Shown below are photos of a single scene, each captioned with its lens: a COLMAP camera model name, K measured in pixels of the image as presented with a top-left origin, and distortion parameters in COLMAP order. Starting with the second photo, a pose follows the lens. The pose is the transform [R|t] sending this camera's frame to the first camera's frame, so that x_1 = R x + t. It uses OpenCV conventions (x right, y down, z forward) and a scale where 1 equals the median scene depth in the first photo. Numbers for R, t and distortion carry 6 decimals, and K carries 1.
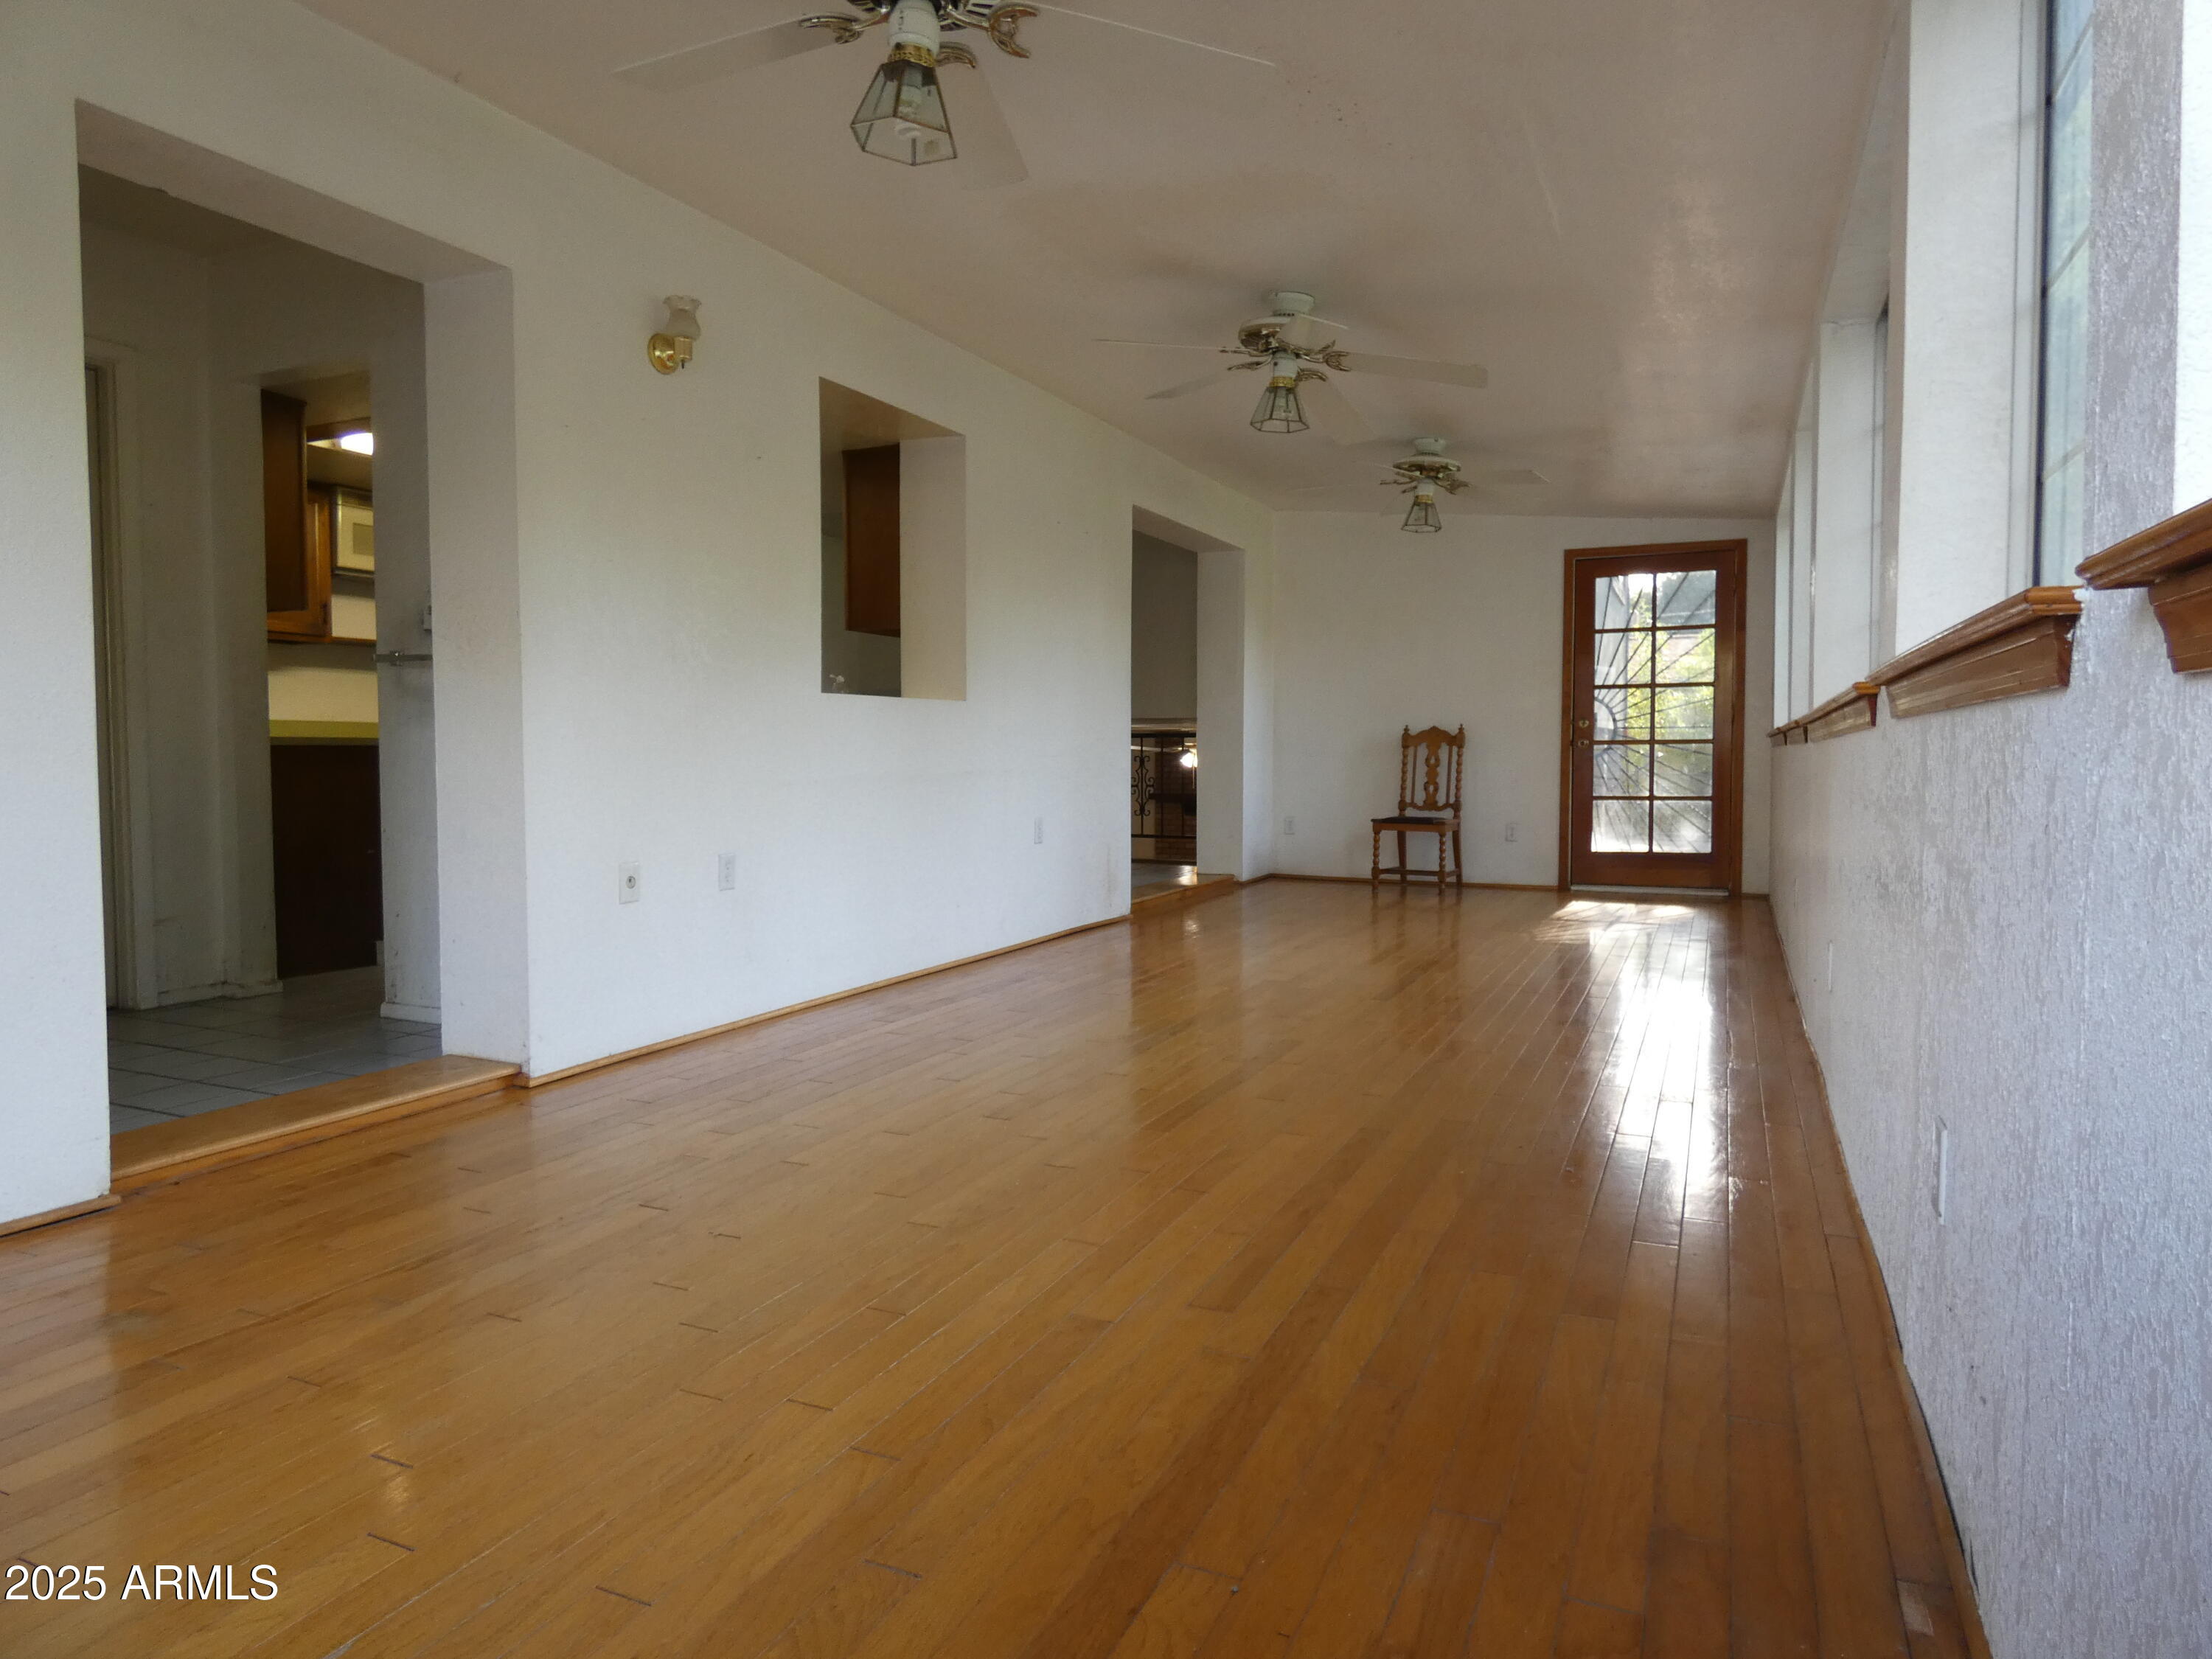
lens RADIAL K [[1327.5, 0, 1113.8], [0, 1327.5, 828.9], [0, 0, 1]] dist [0.017377, 0.001148]
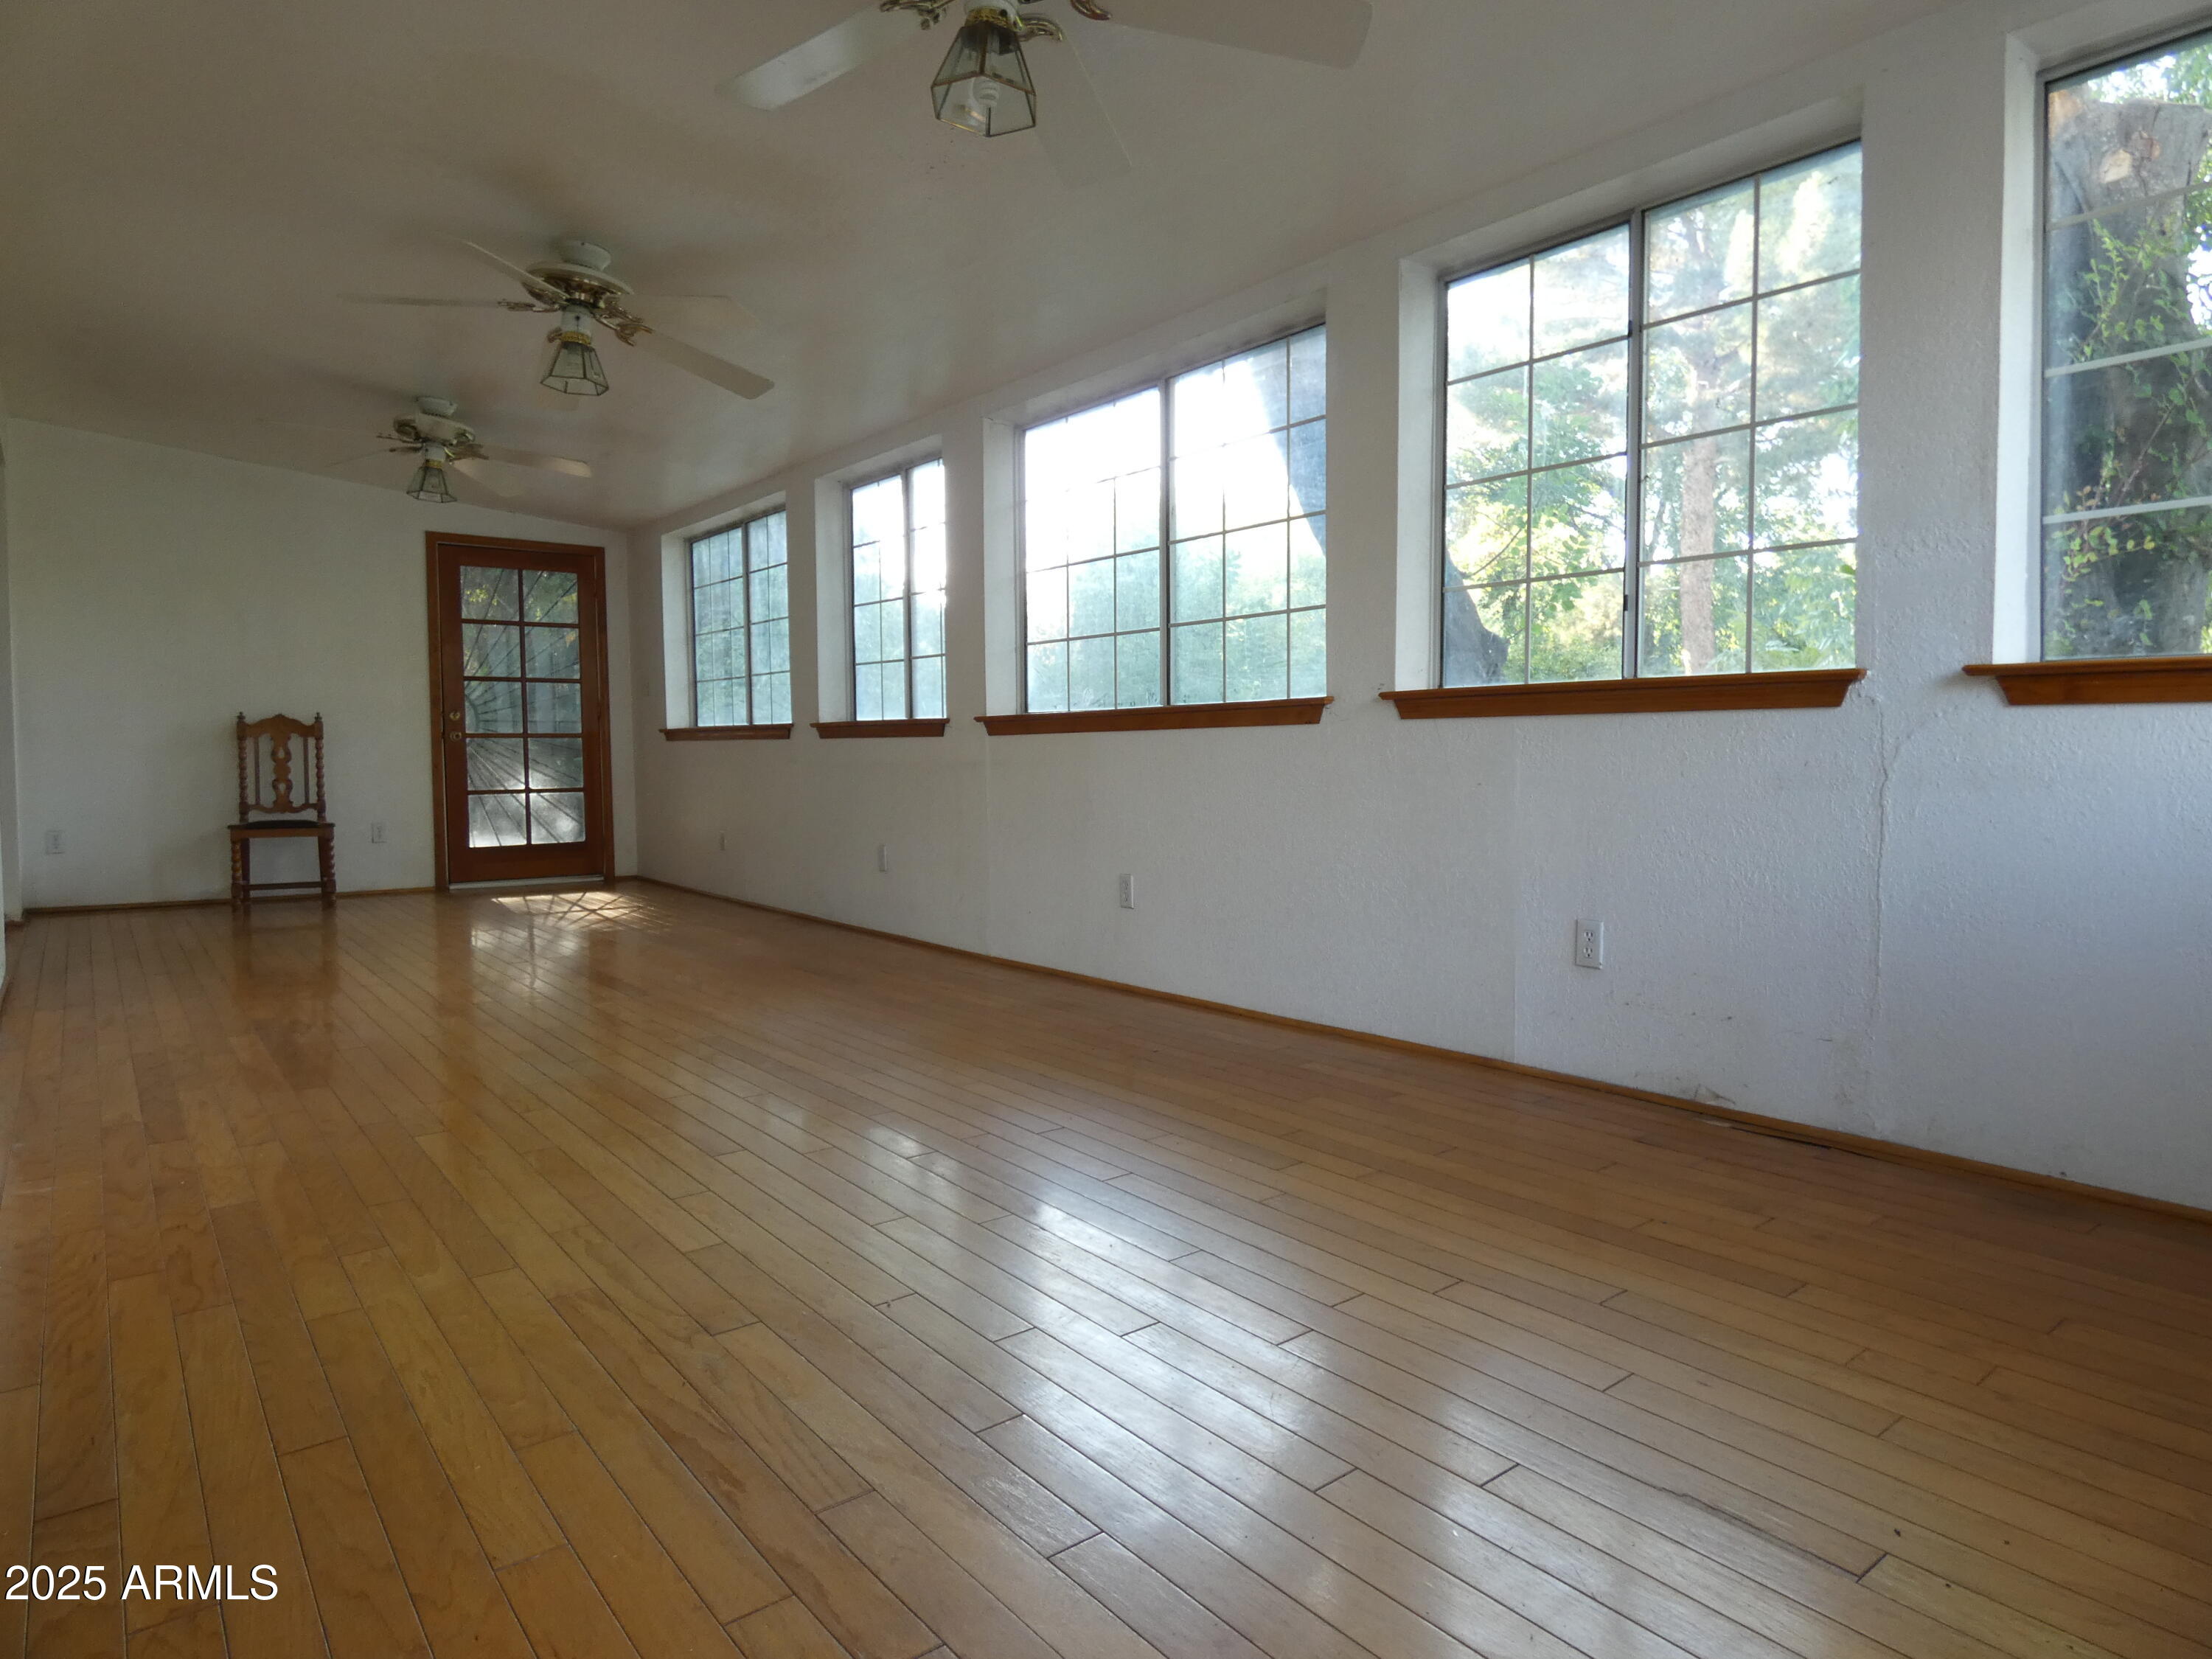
lens RADIAL K [[1327.5, 0, 1108.2], [0, 1327.5, 819.5], [0, 0, 1]] dist [0.017377, 0.001148]
pose [[0.471237, -0.043797, 0.880919, -0.271458], [0.050460, 0.998469, 0.022649, -0.002233], [-0.880562, 0.033778, 0.472726, 0.129120]]
